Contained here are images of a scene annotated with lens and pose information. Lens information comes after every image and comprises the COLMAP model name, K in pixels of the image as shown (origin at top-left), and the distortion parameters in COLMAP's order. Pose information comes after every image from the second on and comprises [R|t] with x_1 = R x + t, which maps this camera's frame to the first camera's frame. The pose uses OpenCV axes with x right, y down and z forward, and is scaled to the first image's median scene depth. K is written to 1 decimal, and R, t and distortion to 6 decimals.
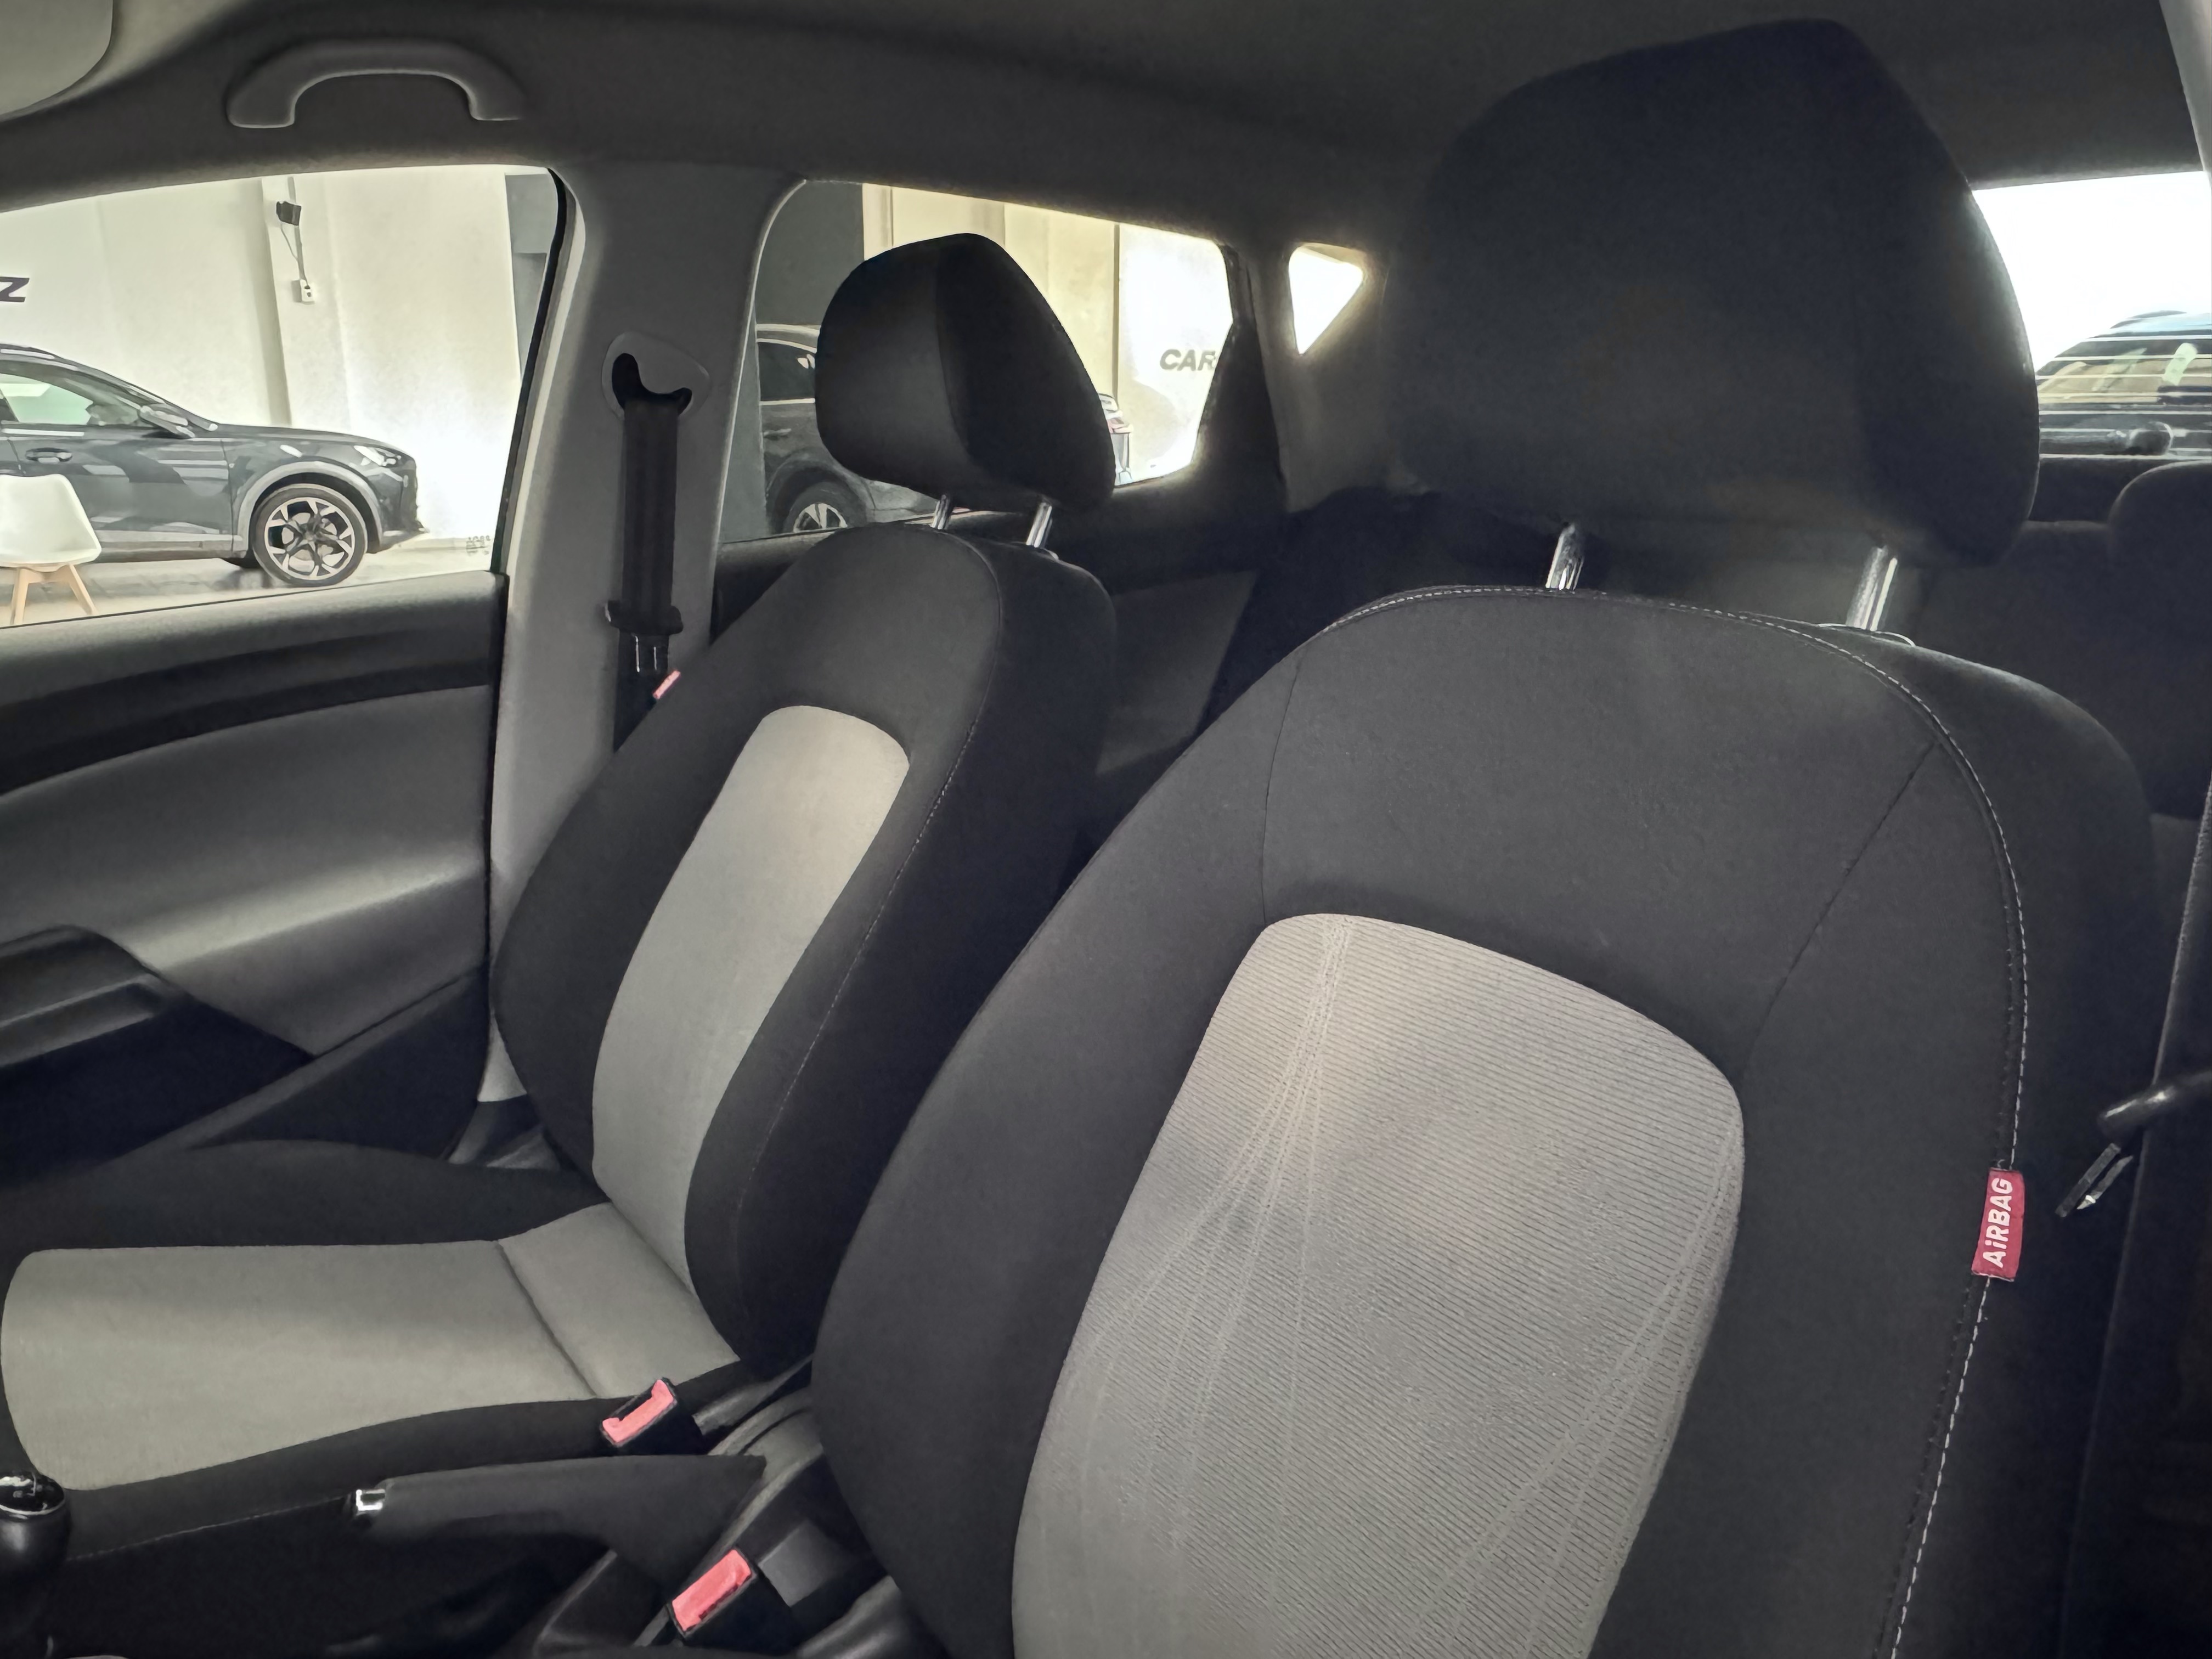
lens RADIAL K [[1555.0, 0, 1087.6], [0, 1555.0, 844.4], [0, 0, 1]] dist [0.005826, 0.003618]
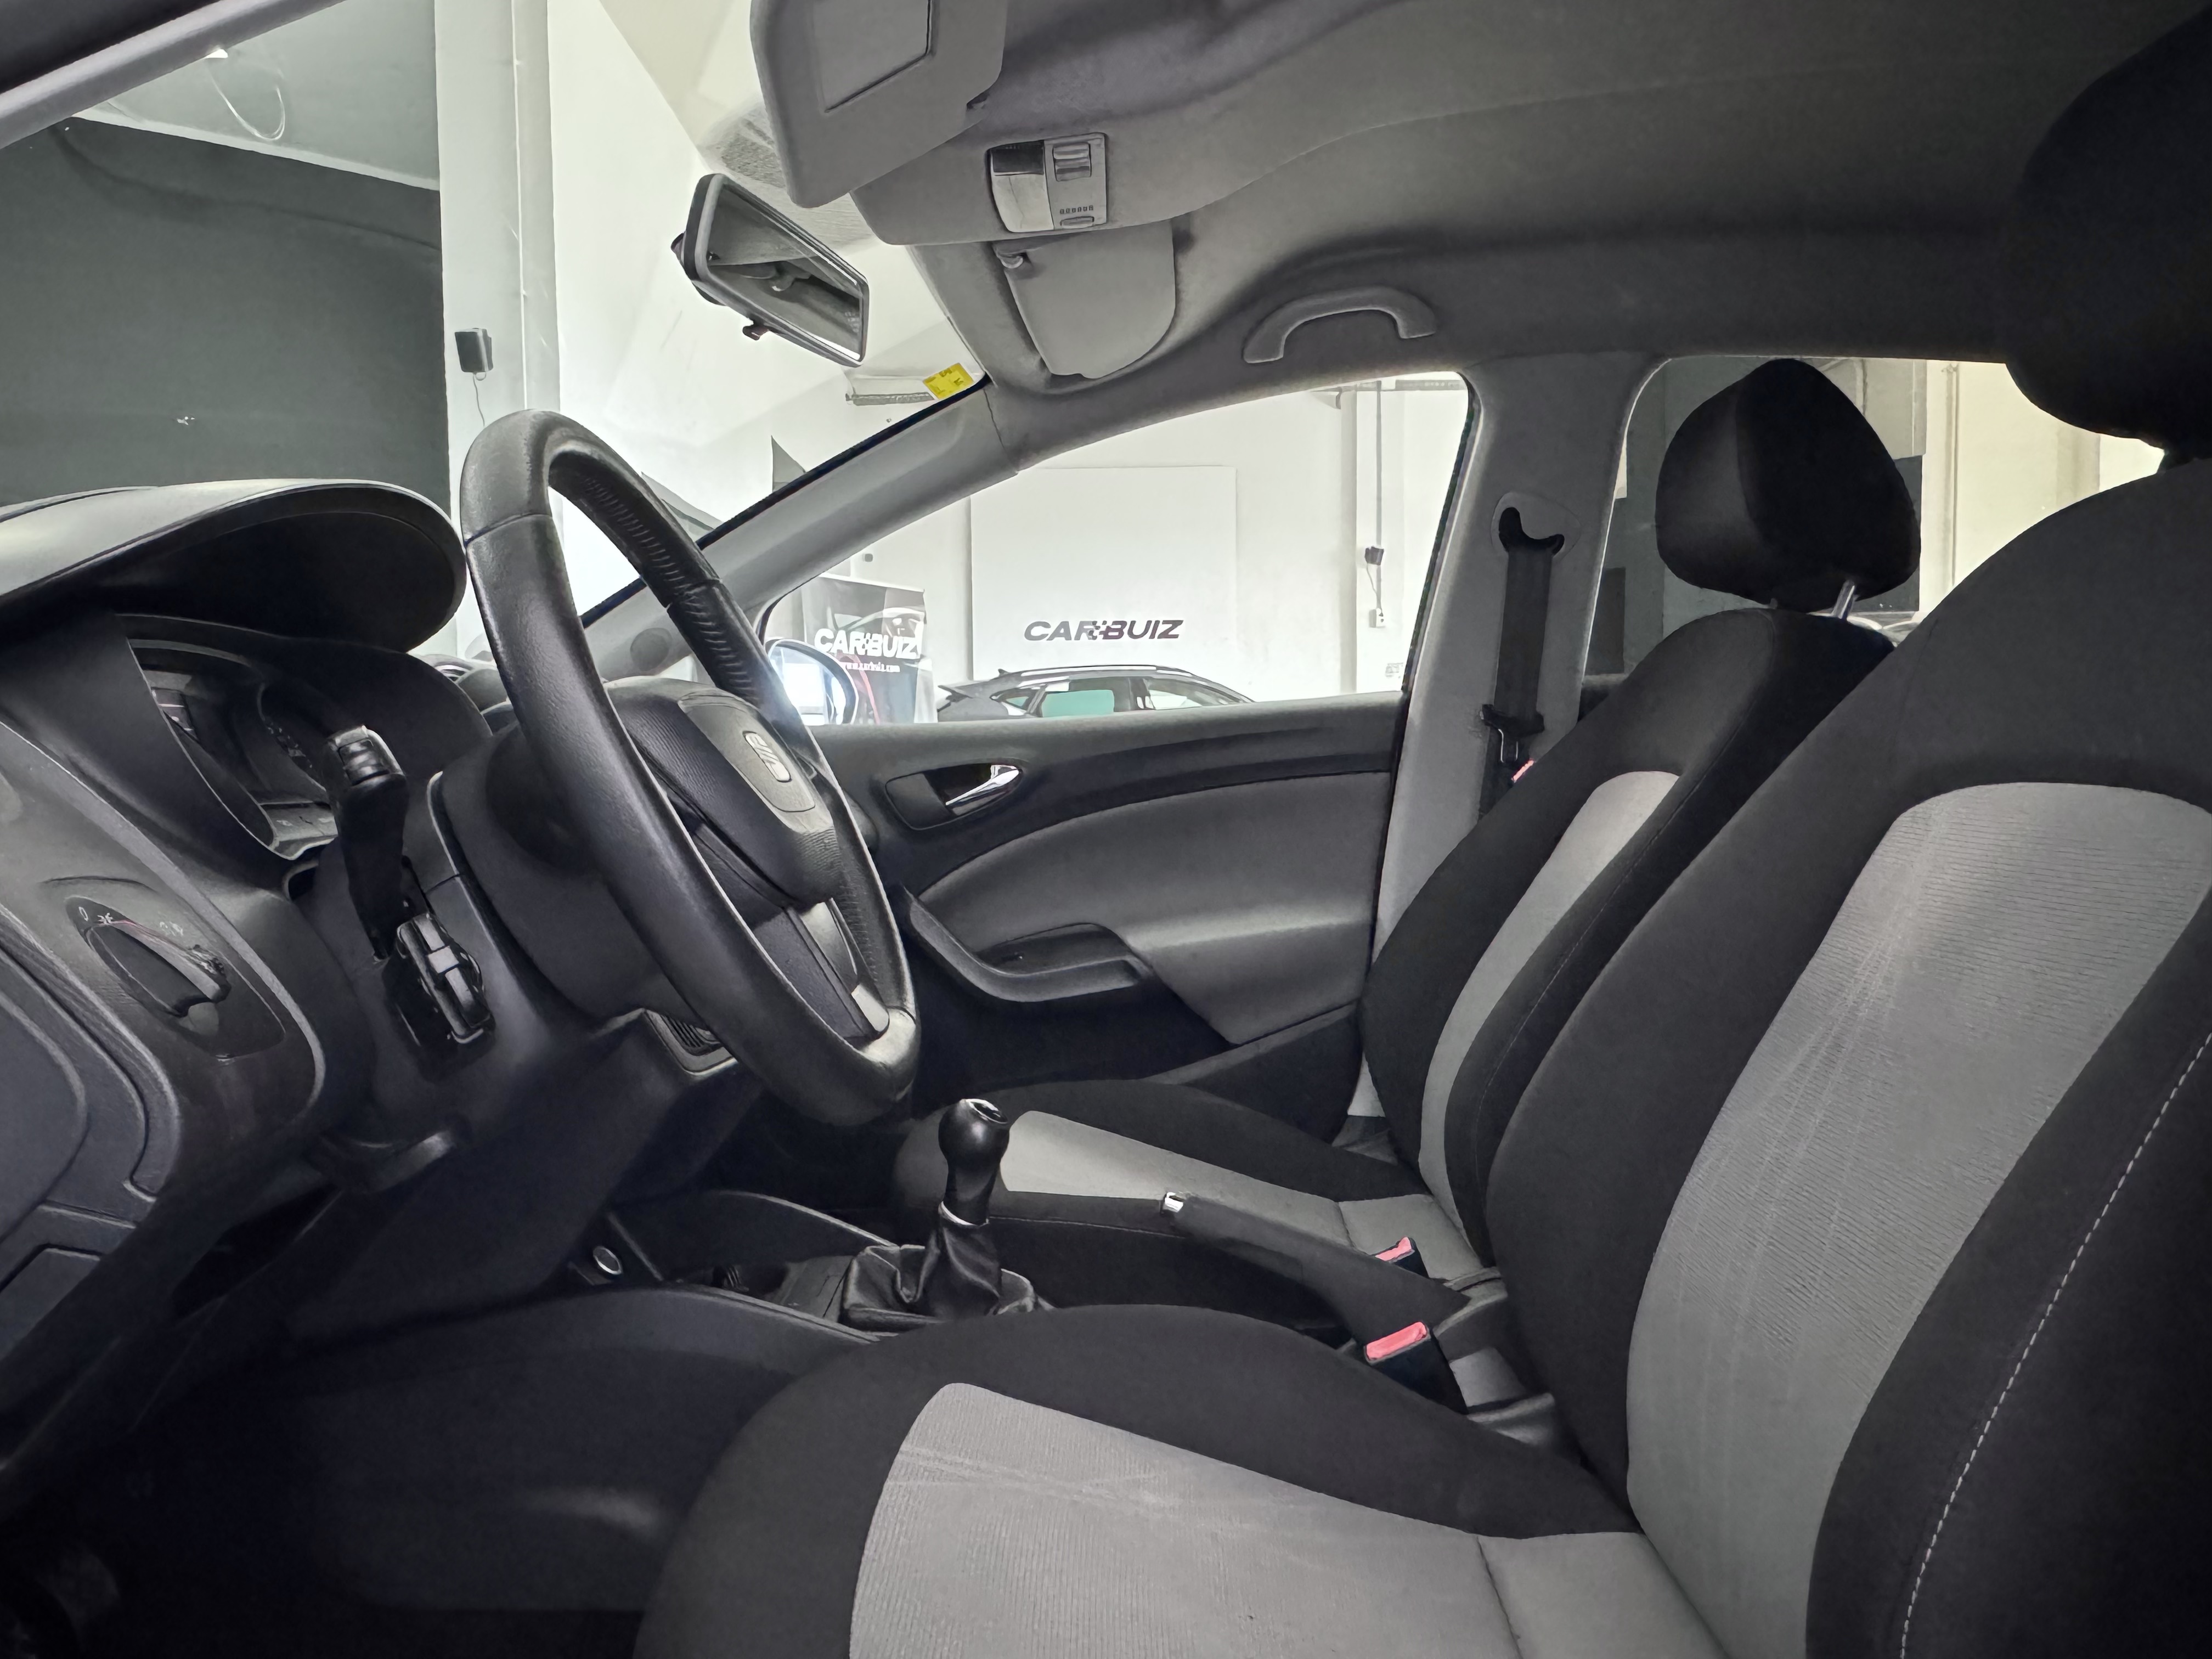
lens RADIAL K [[1555.0, 0, 1094.2], [0, 1555.0, 827.2], [0, 0, 1]] dist [0.005826, 0.003618]
pose [[0.806566, 0.018191, -0.590864, 0.172781], [-0.141818, 0.976291, -0.163534, 0.183125], [0.573880, 0.215696, 0.790023, -0.129795]]
